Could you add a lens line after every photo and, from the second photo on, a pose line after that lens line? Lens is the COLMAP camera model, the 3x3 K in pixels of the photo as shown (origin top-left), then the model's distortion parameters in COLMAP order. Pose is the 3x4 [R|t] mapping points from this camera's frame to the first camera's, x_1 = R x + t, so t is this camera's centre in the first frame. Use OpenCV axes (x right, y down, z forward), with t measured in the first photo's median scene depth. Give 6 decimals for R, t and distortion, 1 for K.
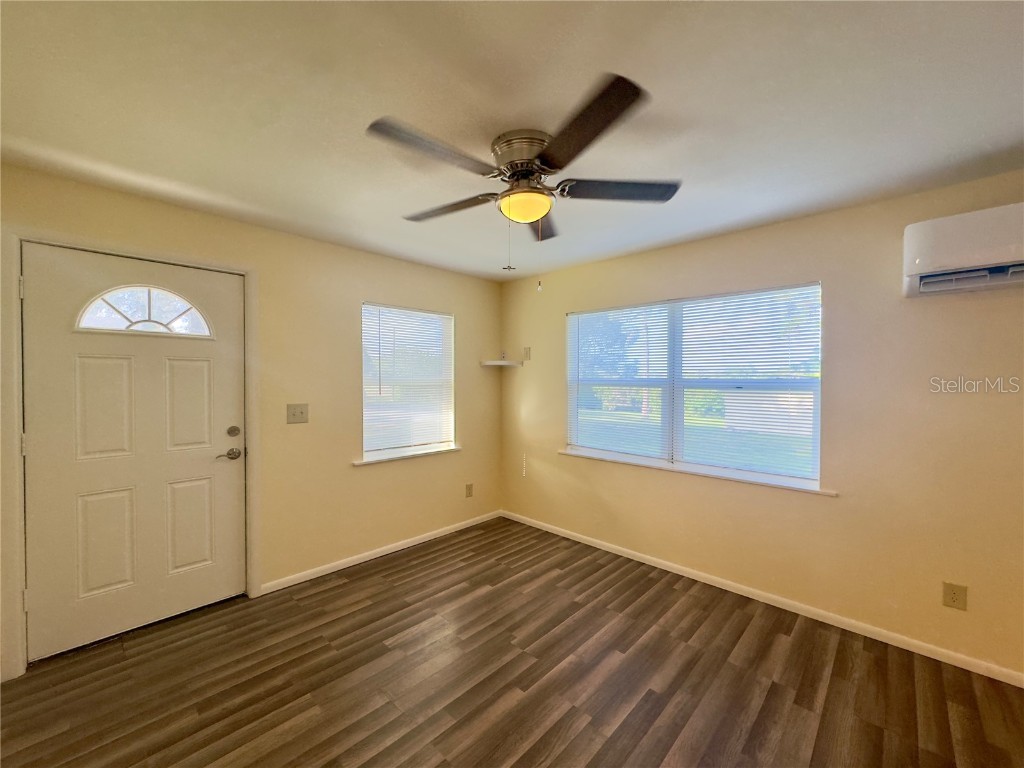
lens RADIAL K [[410.1, 0, 512.7], [0, 410.1, 383.5], [0, 0, 1]] dist [-0.000473, -0.000113]
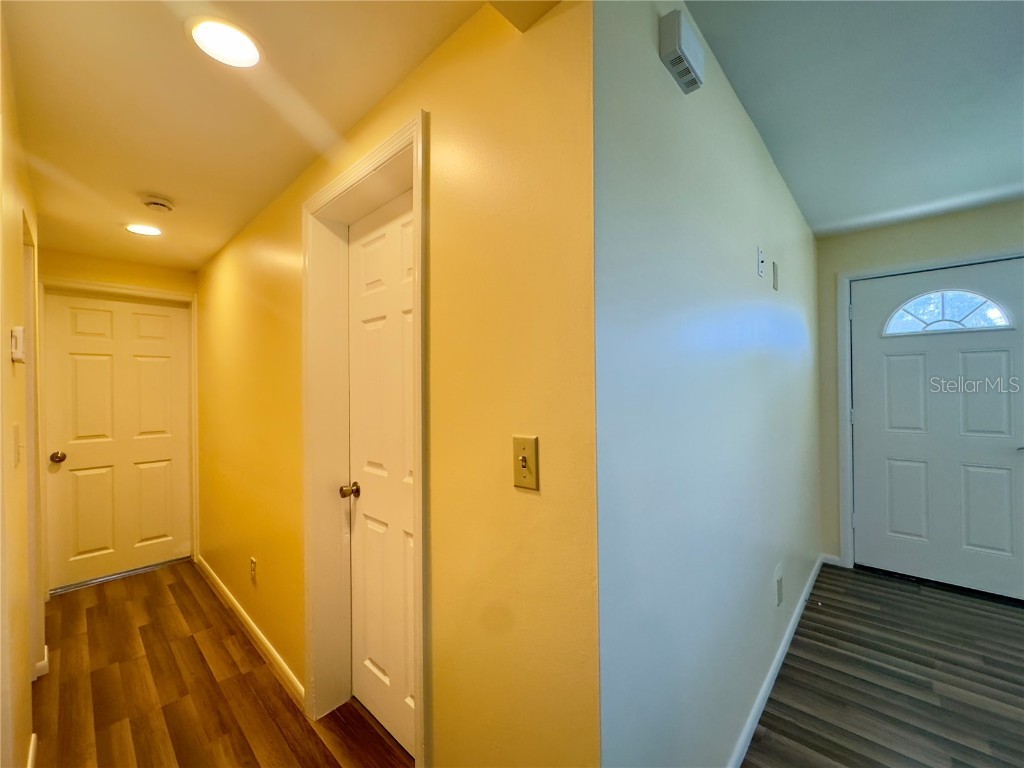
lens RADIAL K [[410.1, 0, 511.7], [0, 410.1, 385.5], [0, 0, 1]] dist [-0.000473, -0.000113]
pose [[0.011804, -0.002034, -0.999928, 0.293695], [0.001178, 0.999997, -0.002020, 0.036382], [0.999930, -0.001154, 0.011806, -0.264428]]
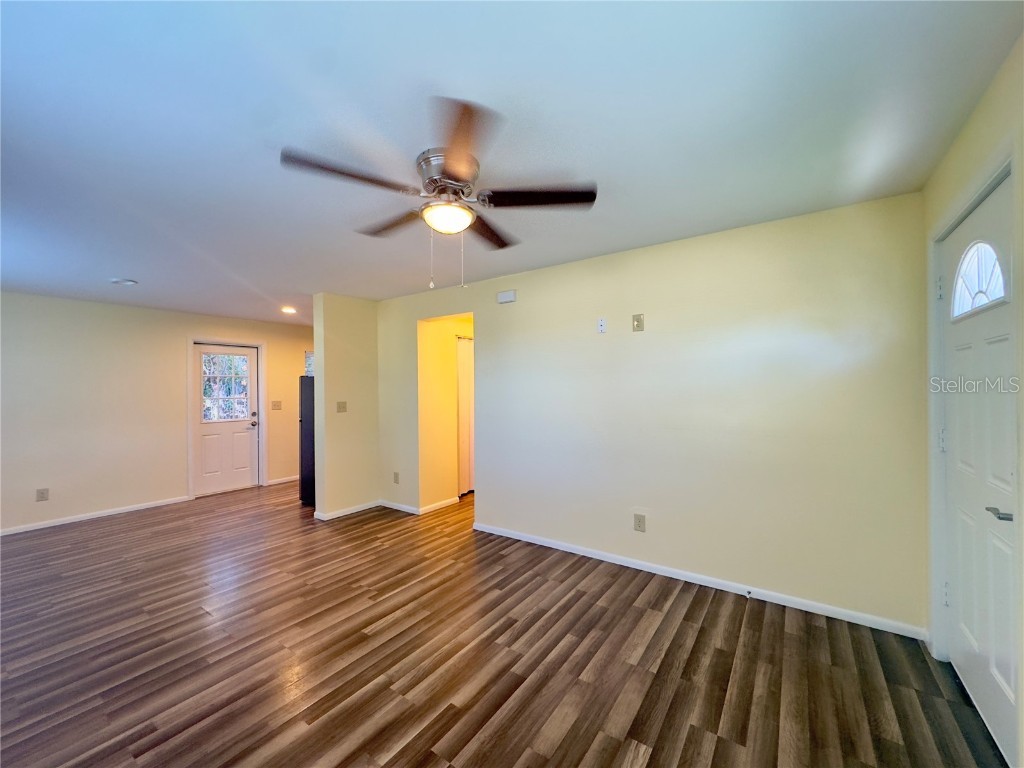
lens RADIAL K [[410.1, 0, 508.5], [0, 410.1, 386.1], [0, 0, 1]] dist [-0.000473, -0.000113]
pose [[-0.990516, 0.002670, -0.137373, 0.023375], [0.001698, 0.999973, 0.007192, 0.003784], [0.137389, 0.006891, -0.990493, 1.813389]]
